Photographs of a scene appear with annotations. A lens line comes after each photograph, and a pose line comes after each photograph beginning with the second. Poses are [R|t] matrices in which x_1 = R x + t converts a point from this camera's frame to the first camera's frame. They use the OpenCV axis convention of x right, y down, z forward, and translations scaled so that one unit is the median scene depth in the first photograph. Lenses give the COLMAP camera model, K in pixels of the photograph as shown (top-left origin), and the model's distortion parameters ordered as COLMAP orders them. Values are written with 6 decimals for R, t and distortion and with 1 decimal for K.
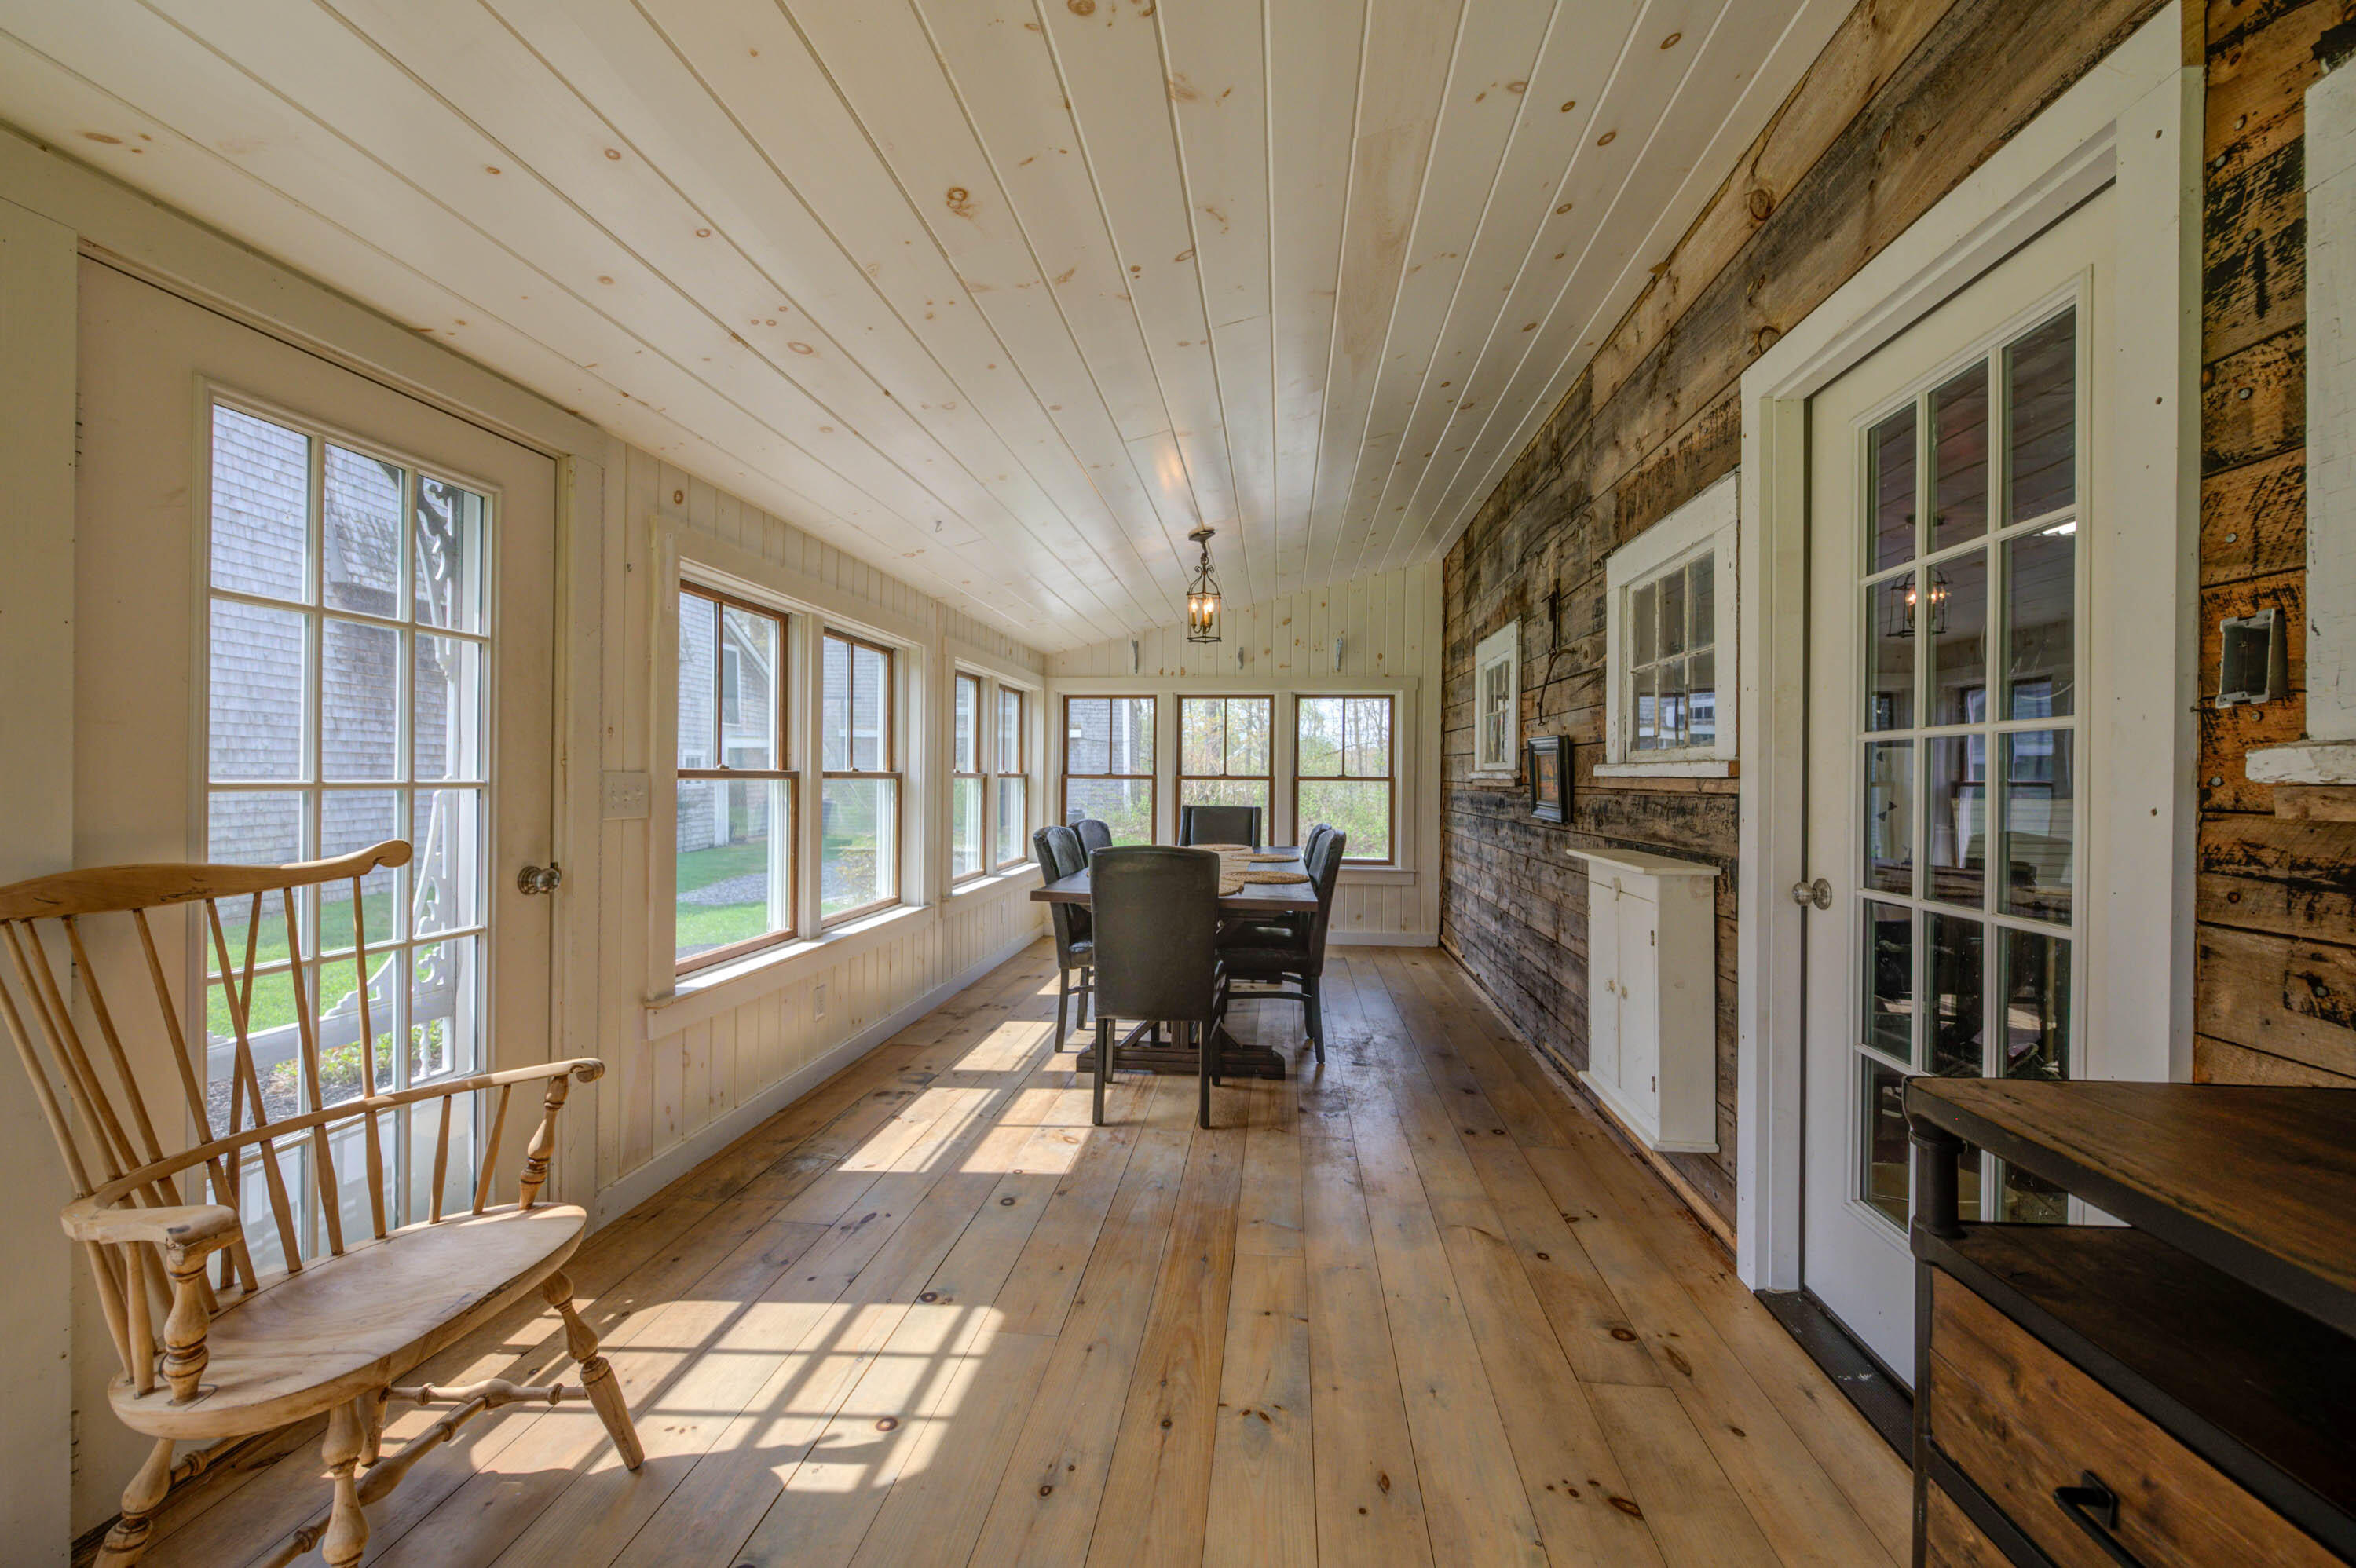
lens RADIAL K [[936.6, 0, 1180.7], [0, 936.6, 779.7], [0, 0, 1]] dist [0.001864, -0.002005]
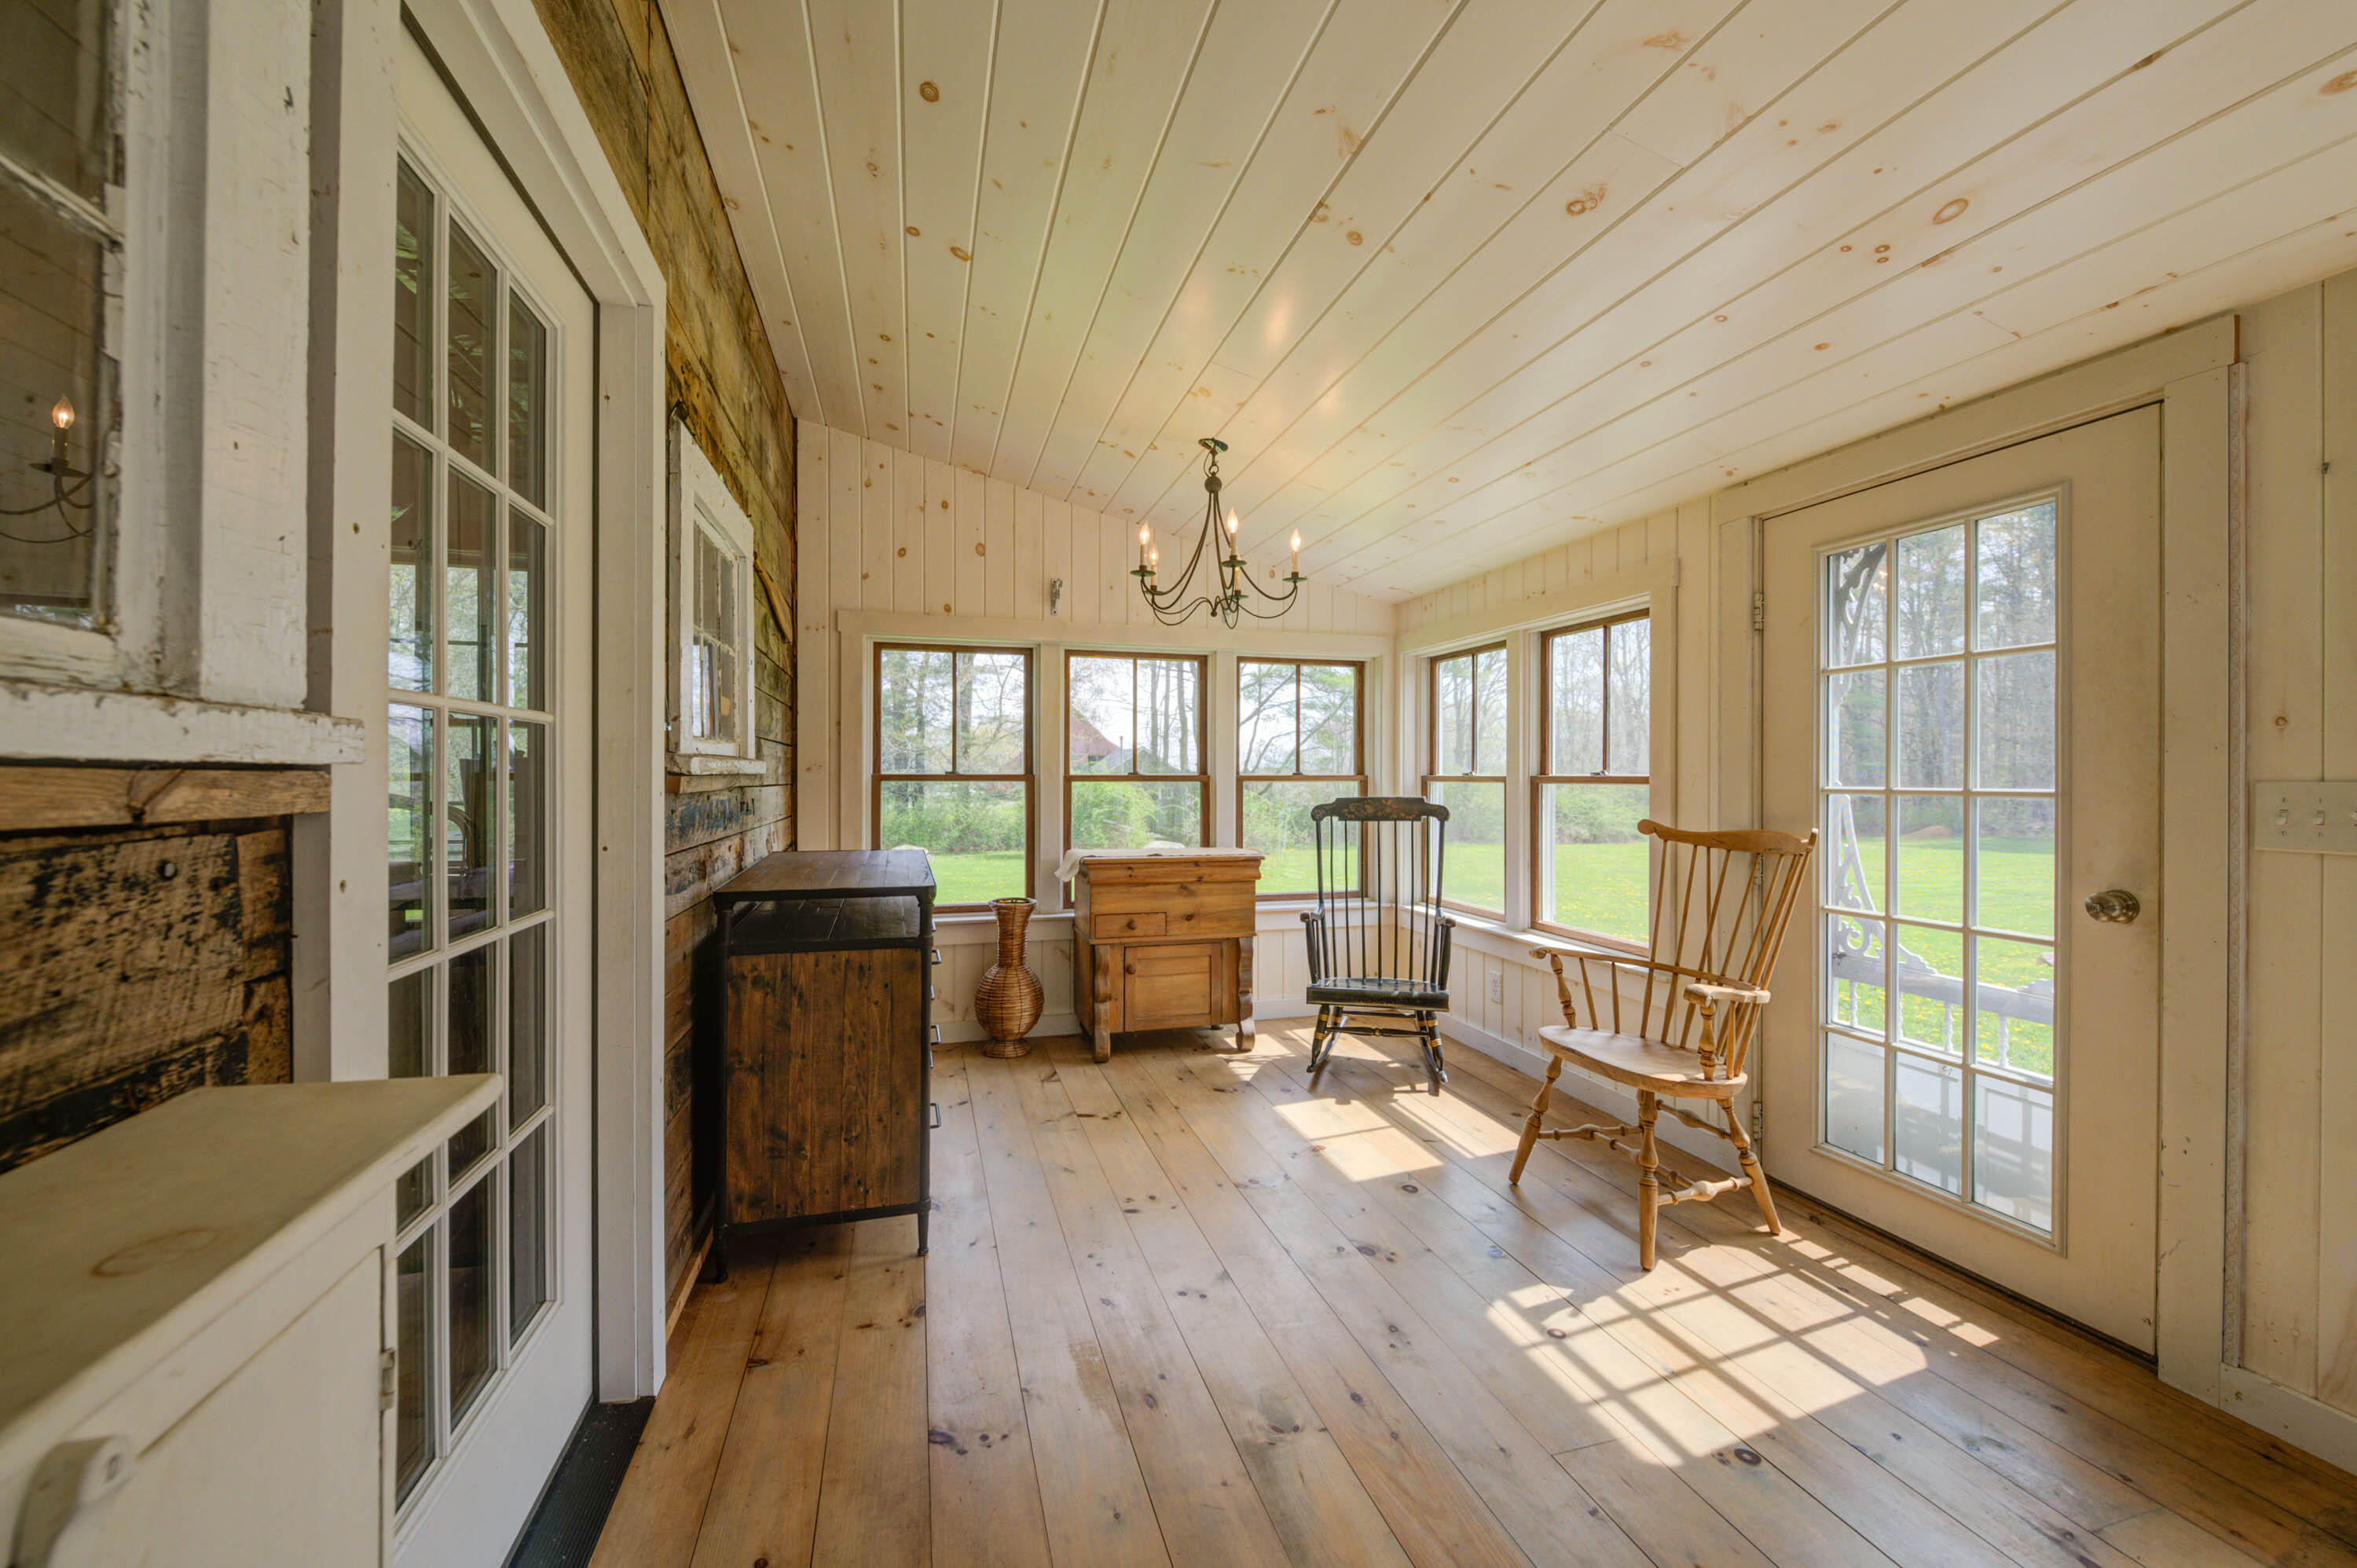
lens RADIAL K [[937.1, 0, 1181.2], [0, 937.1, 779.7], [0, 0, 1]] dist [0.001864, -0.002005]
pose [[-0.925405, -0.011078, -0.378818, 0.513950], [-0.013020, 0.999912, 0.002563, -0.001048], [0.378756, 0.007304, -0.925468, 1.705346]]
